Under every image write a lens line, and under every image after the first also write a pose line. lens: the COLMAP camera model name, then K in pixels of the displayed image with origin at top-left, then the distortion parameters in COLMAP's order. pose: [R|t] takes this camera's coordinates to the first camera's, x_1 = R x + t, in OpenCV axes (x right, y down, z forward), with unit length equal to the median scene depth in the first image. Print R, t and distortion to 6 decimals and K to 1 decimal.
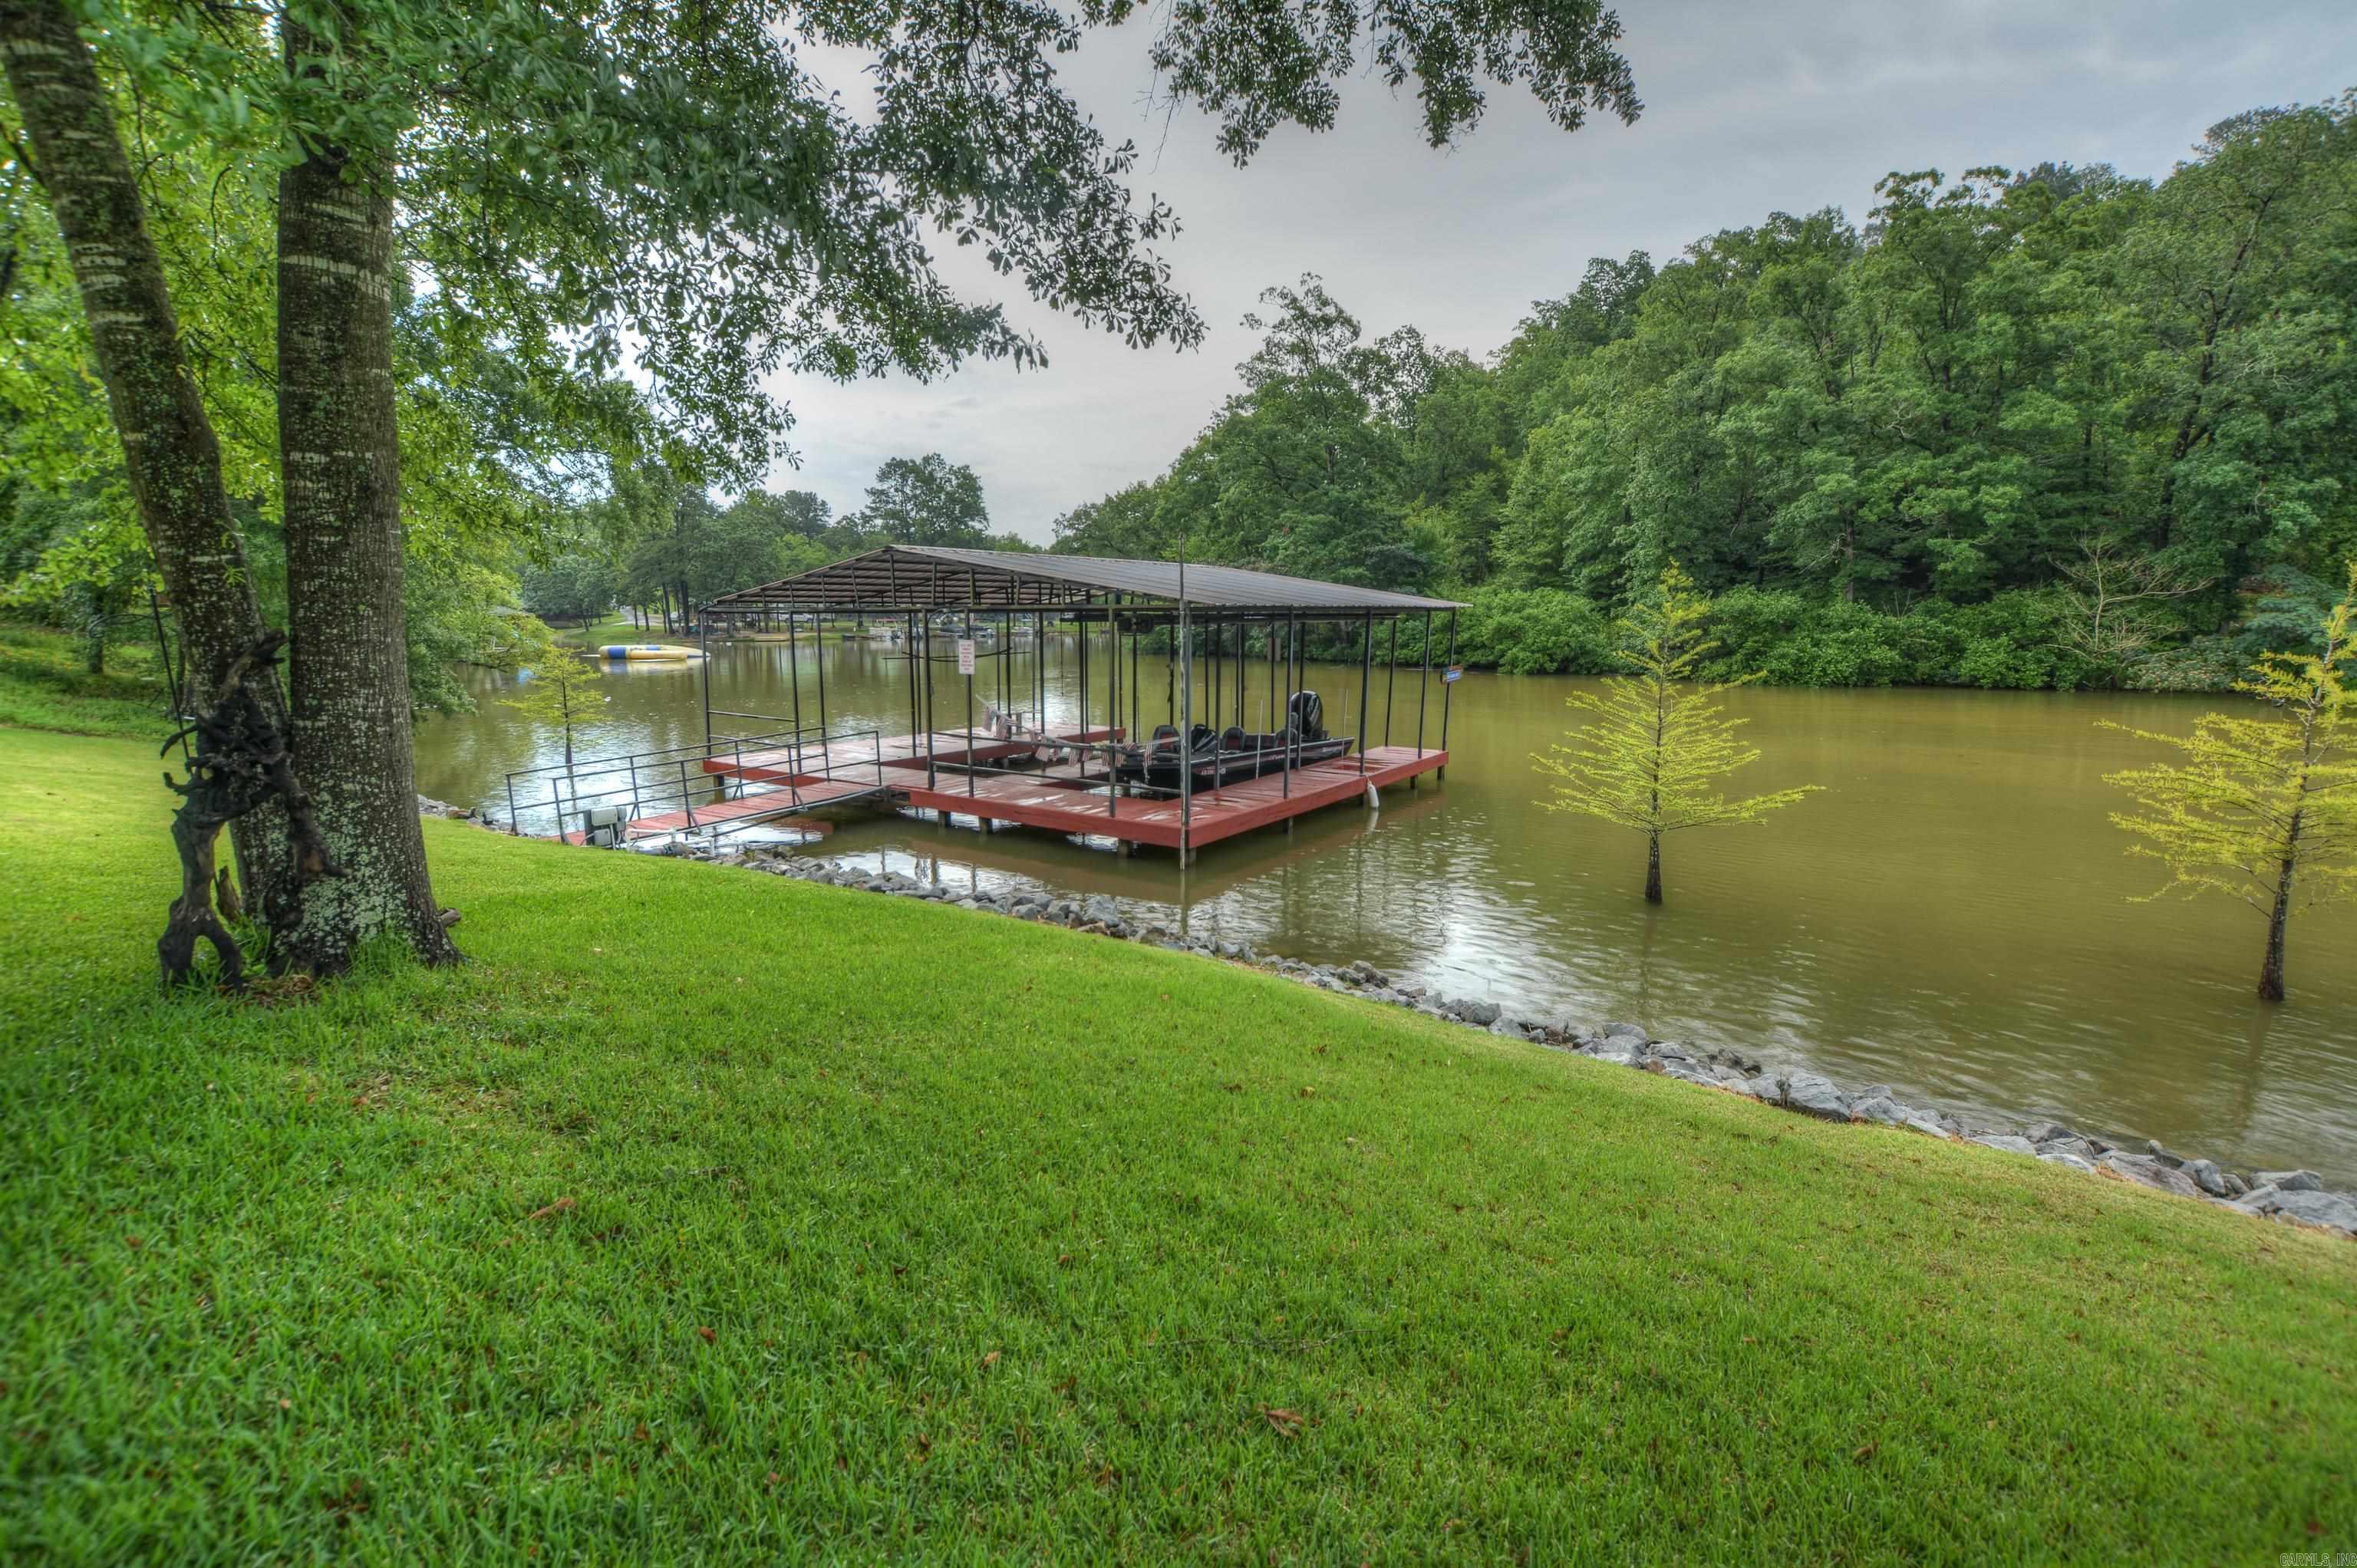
lens RADIAL K [[1038.5, 0, 1170.0], [0, 1038.5, 777.2], [0, 0, 1]] dist [-0.035971, 0.005490]
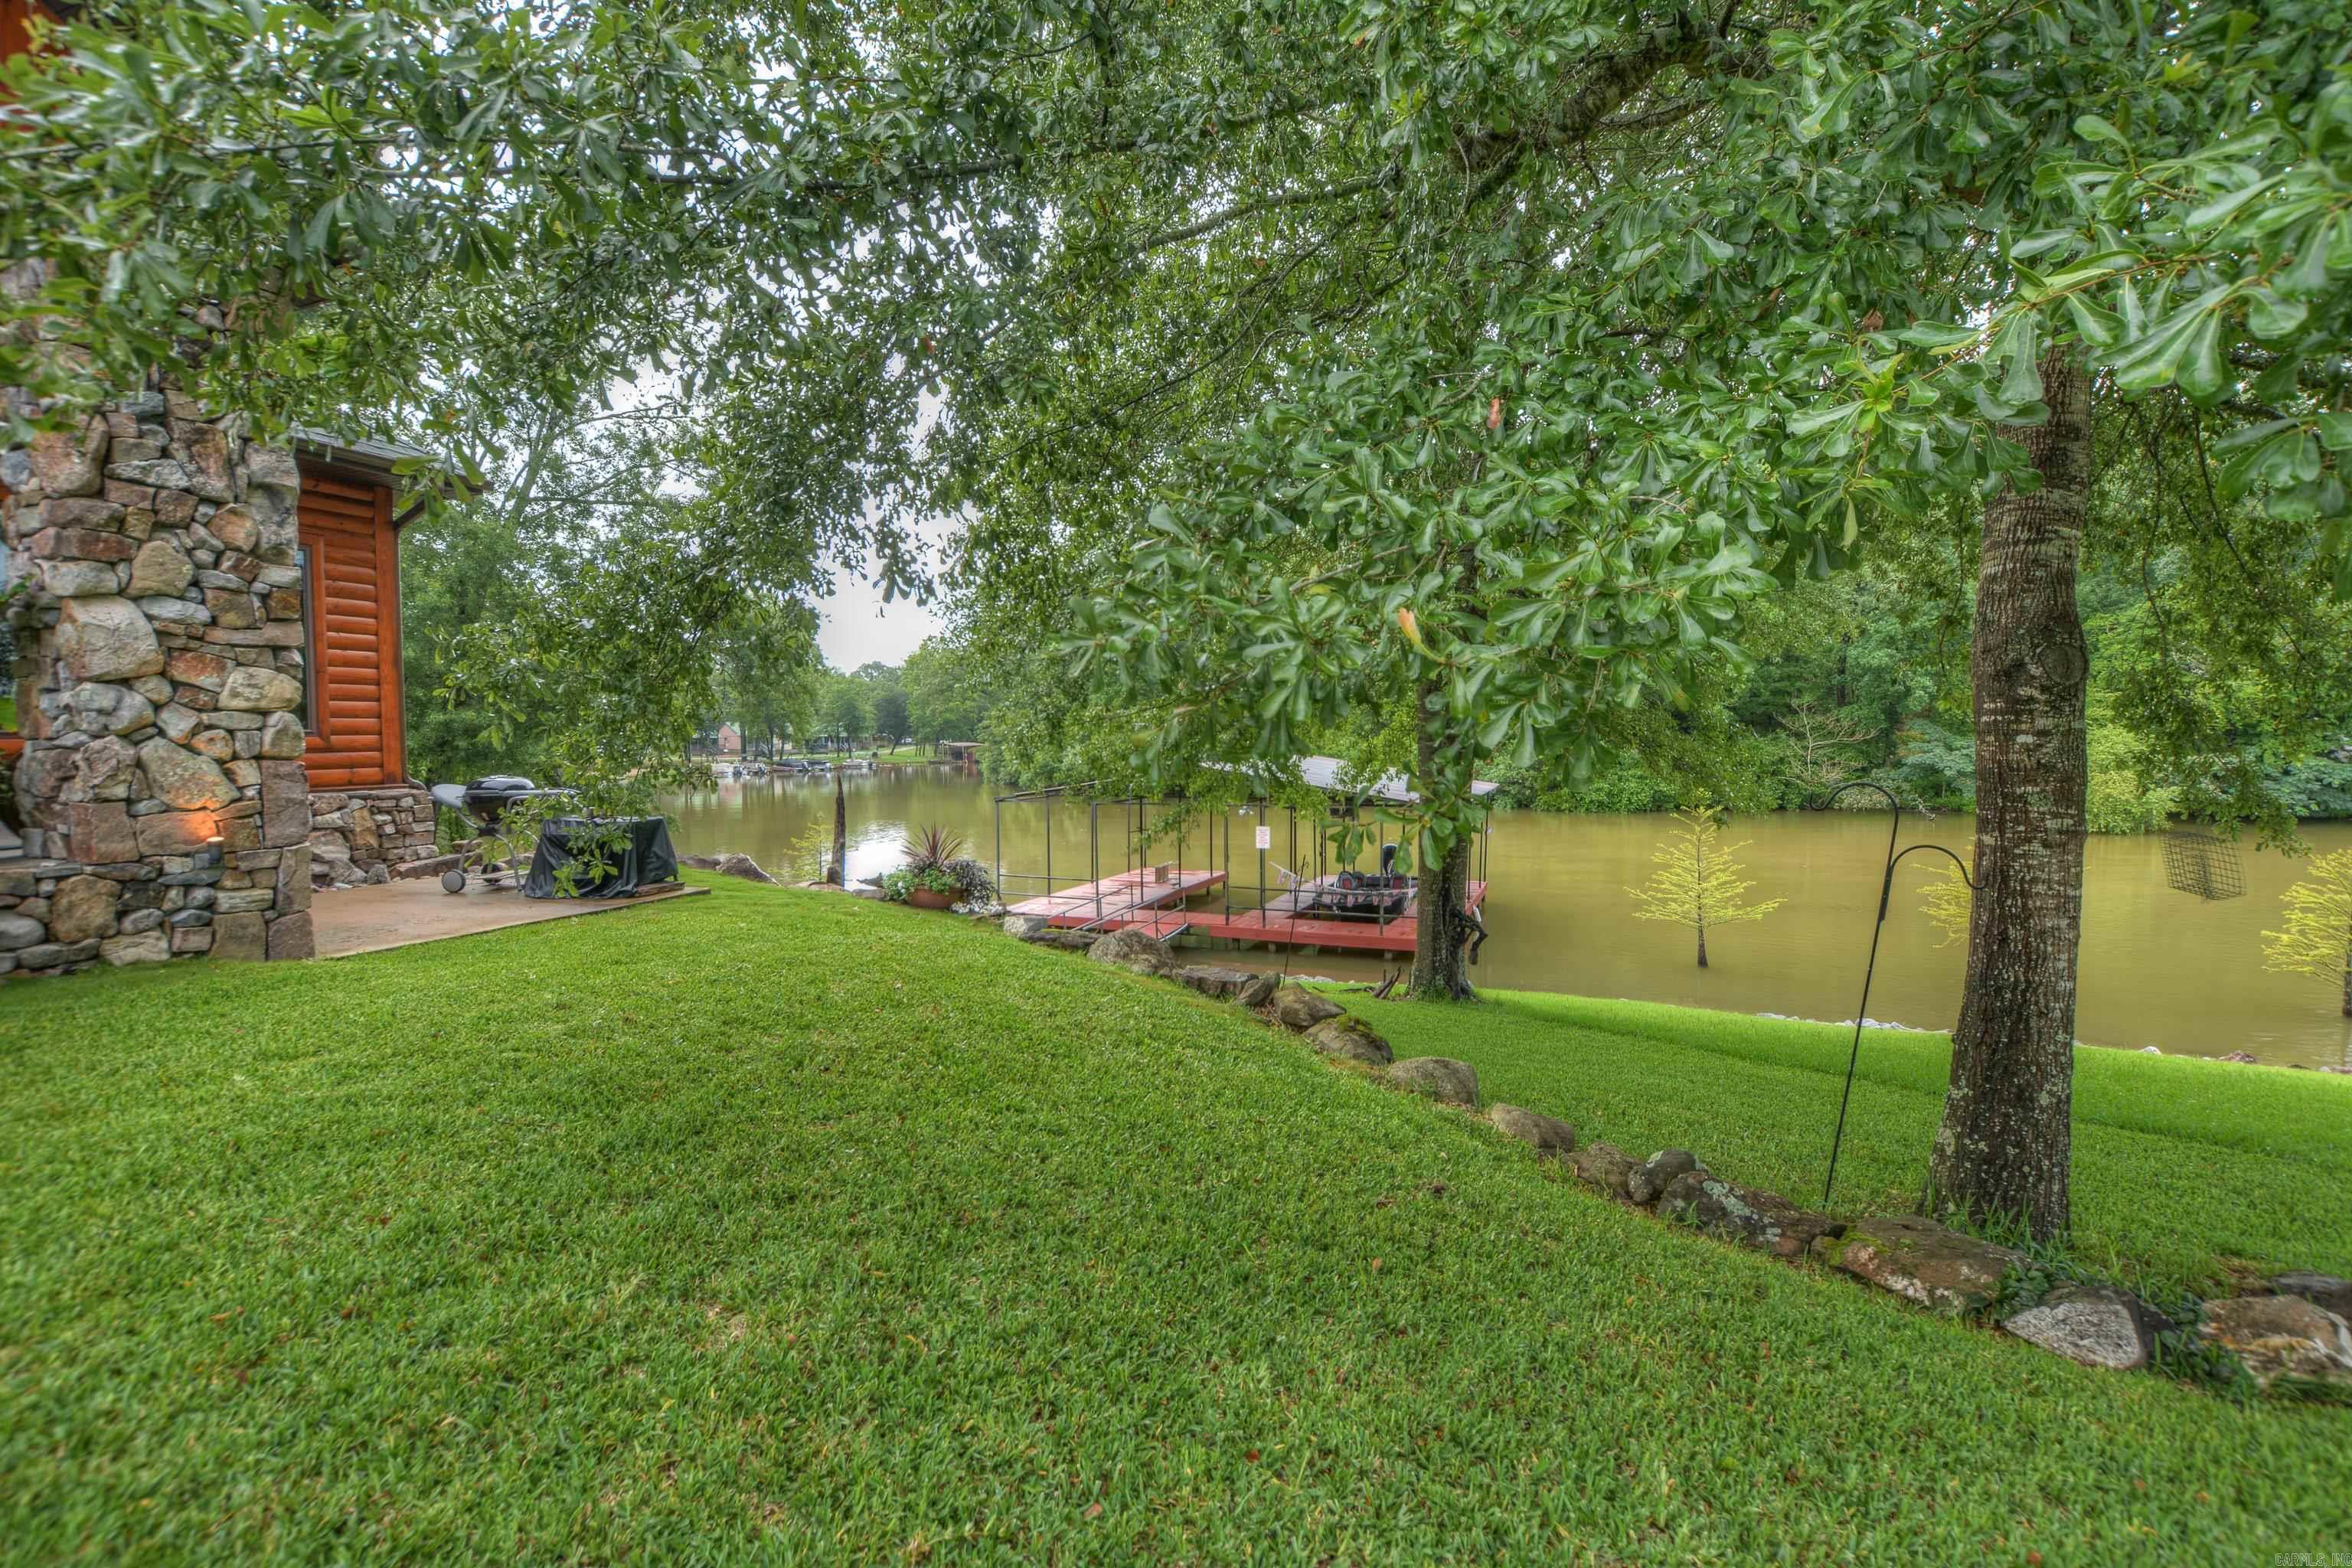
lens RADIAL K [[1043.1, 0, 1171.5], [0, 1043.1, 772.3], [0, 0, 1]] dist [-0.041050, 0.008135]
pose [[0.976637, -0.017307, 0.214198, -1.546547], [0.042955, 0.992358, -0.115671, -0.091213], [-0.210559, 0.122169, 0.969917, -1.146414]]
